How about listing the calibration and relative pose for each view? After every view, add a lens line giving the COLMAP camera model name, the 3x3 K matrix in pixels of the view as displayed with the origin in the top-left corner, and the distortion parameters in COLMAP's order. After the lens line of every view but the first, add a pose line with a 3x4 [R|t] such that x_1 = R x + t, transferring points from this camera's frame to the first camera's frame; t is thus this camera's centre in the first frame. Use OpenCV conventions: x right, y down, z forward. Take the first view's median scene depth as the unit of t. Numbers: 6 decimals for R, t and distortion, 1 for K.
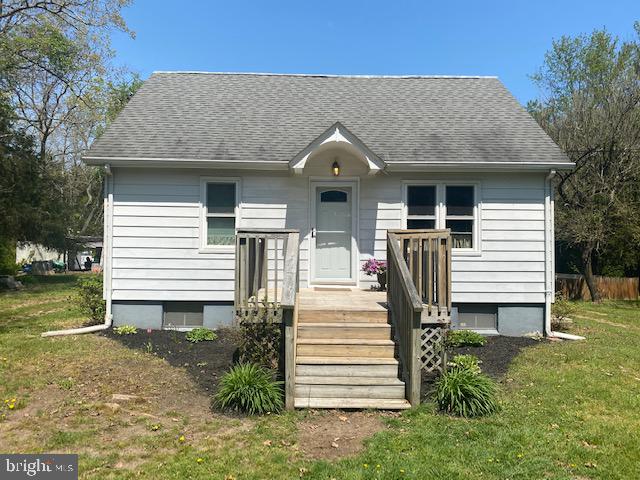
lens RADIAL K [[486.6, 0, 323.5], [0, 486.6, 239.4], [0, 0, 1]] dist [0.053104, -0.085566]
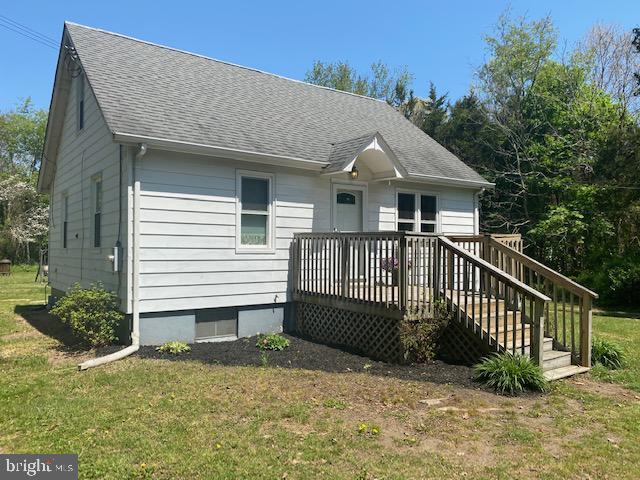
lens RADIAL K [[486.6, 0, 325.8], [0, 486.6, 238.2], [0, 0, 1]] dist [0.053104, -0.085566]
pose [[0.814539, 0.007697, 0.580058, -0.636867], [-0.016156, 0.999825, 0.009420, -0.011937], [-0.579884, -0.017044, 0.814521, 0.166224]]
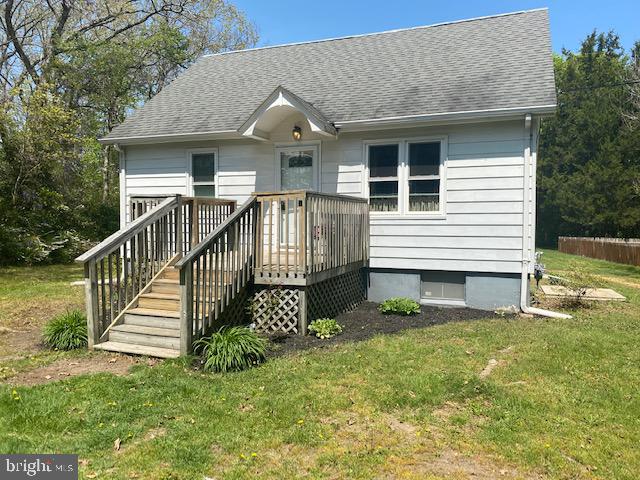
lens RADIAL K [[486.6, 0, 331.4], [0, 486.6, 245.4], [0, 0, 1]] dist [0.053104, -0.085566]
pose [[0.926860, 0.013290, -0.375173, 0.469234], [0.014521, 0.997356, 0.071205, 0.014498], [0.375127, -0.071445, 0.924216, 0.082371]]
